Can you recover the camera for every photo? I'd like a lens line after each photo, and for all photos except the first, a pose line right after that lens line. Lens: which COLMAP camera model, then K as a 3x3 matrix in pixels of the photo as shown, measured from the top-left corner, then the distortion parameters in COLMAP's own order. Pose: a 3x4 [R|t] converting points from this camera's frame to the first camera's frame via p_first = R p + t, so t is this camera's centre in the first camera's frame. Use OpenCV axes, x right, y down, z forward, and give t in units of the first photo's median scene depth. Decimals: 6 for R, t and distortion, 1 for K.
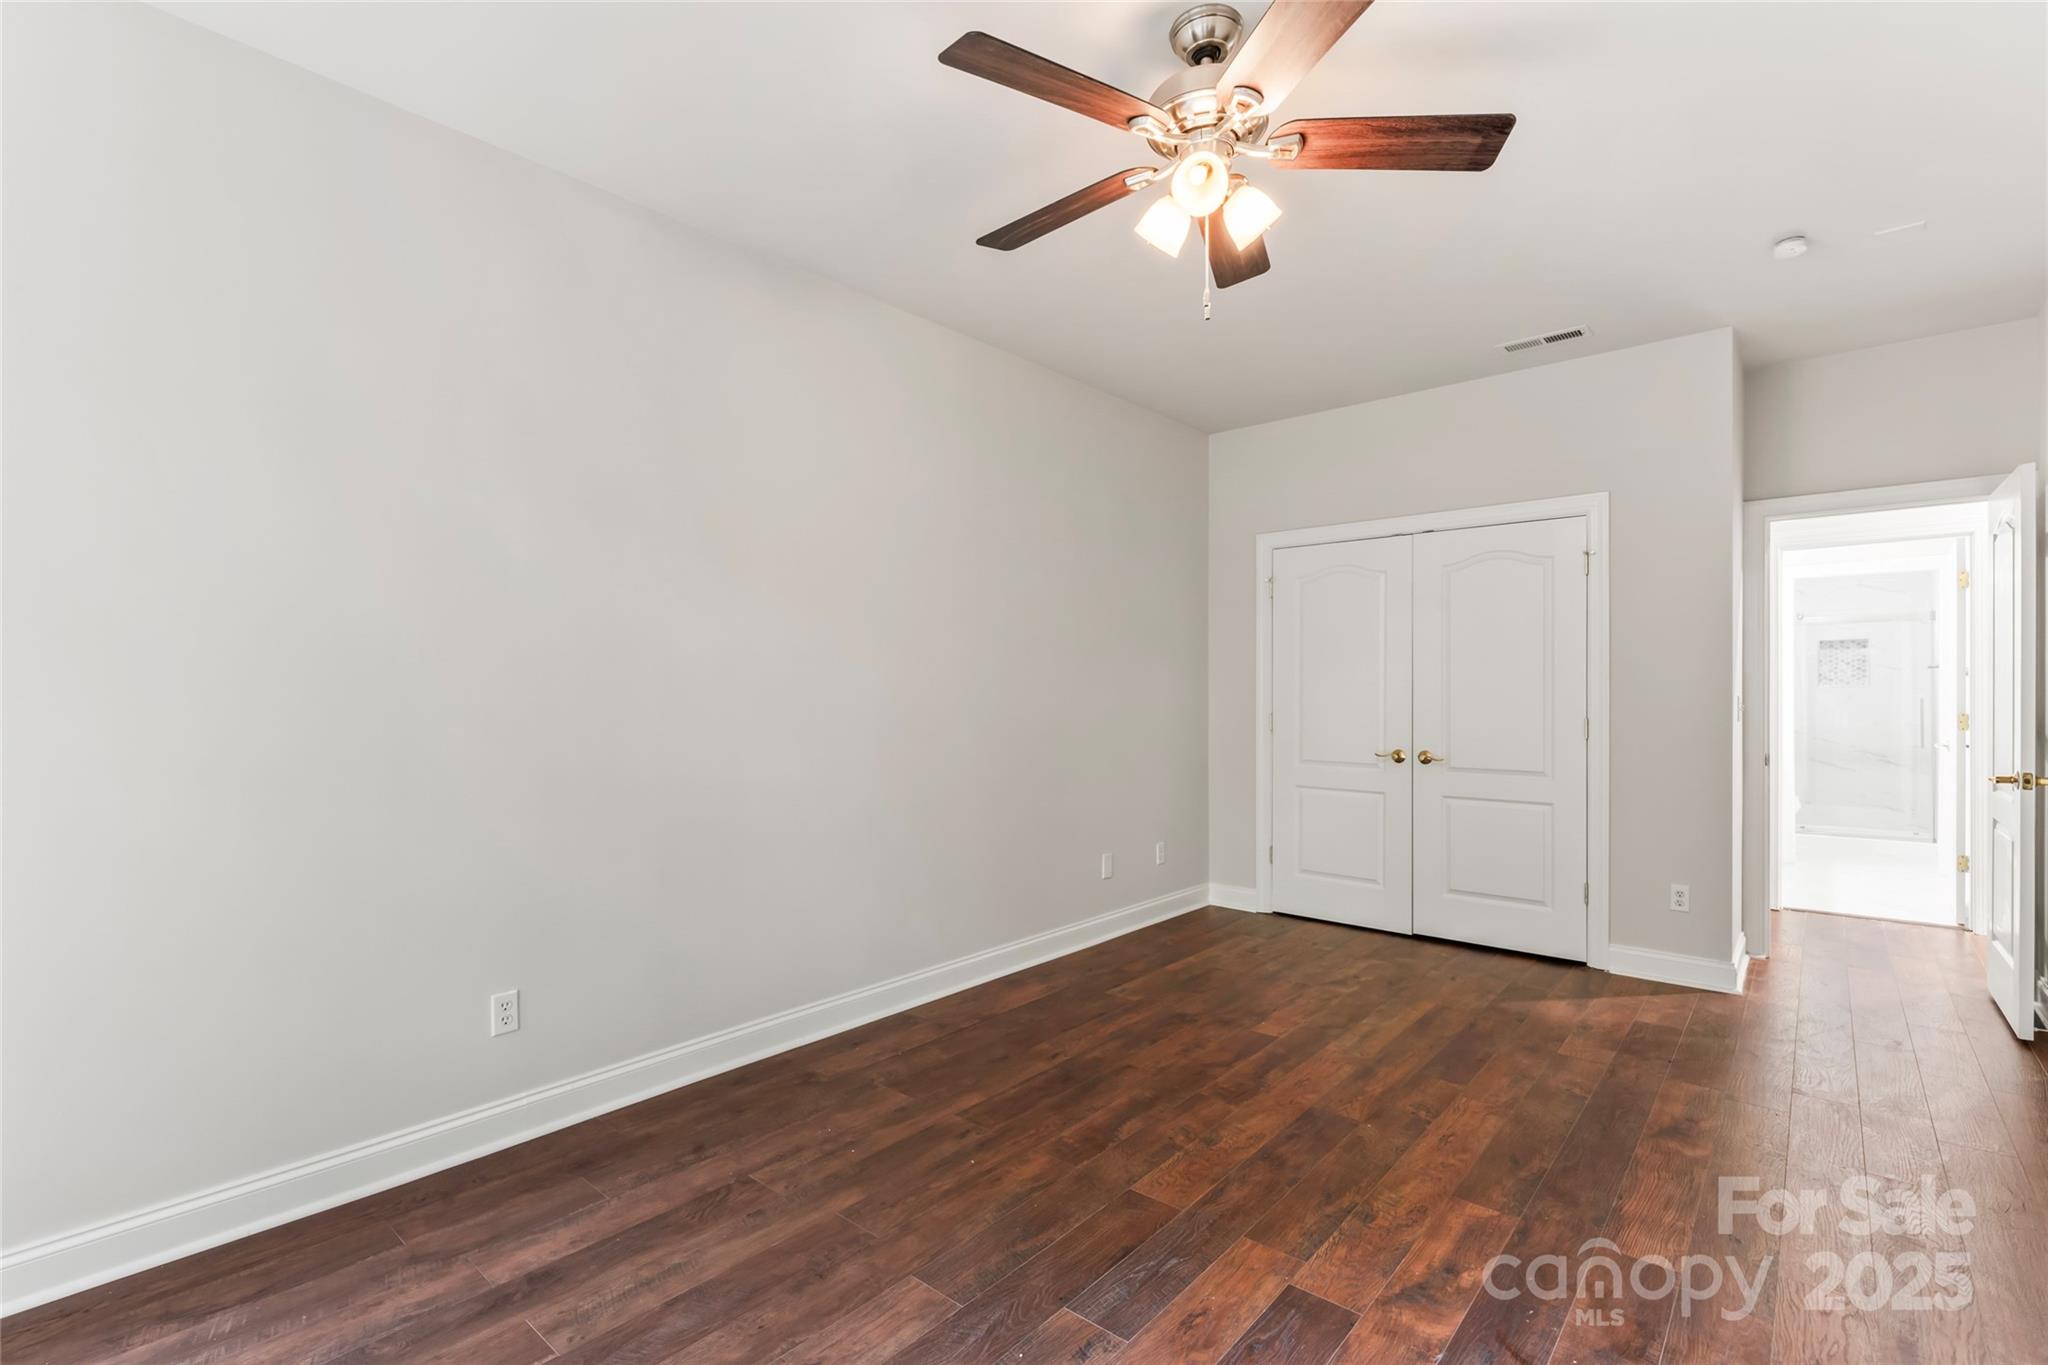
lens RADIAL K [[932.9, 0, 1029.4], [0, 932.9, 692.5], [0, 0, 1]] dist [0.001054, -0.000124]
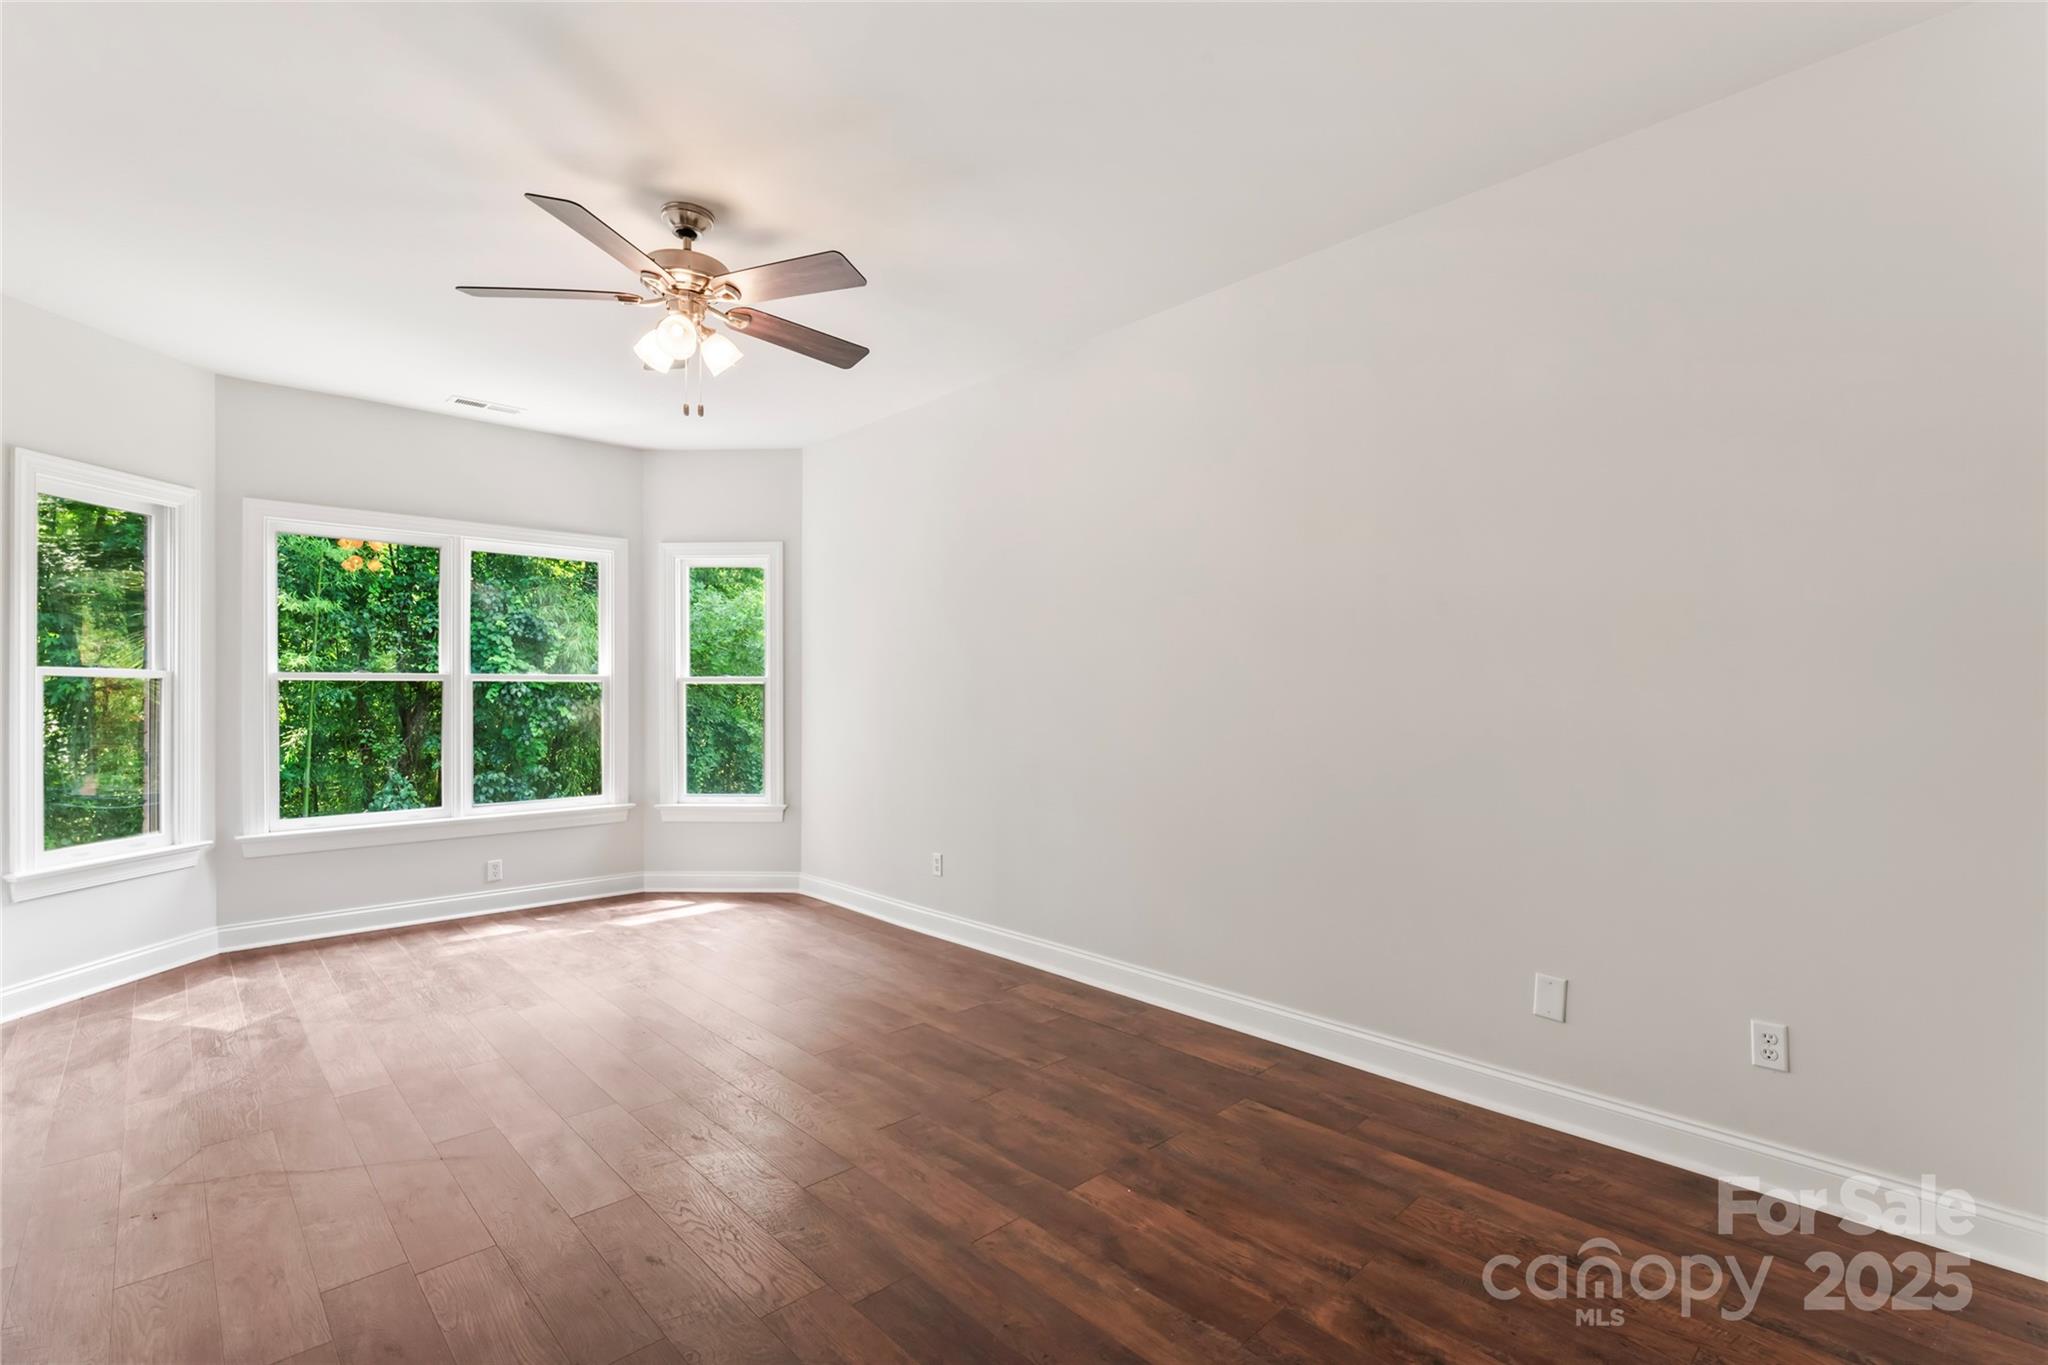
lens RADIAL K [[932.9, 0, 1044.2], [0, 932.9, 694.8], [0, 0, 1]] dist [0.001054, -0.000124]
pose [[-0.106460, 0.012770, -0.994235, 0.891698], [0.014468, 0.999832, 0.011293, -0.020766], [0.994212, -0.013182, -0.106627, 0.963299]]
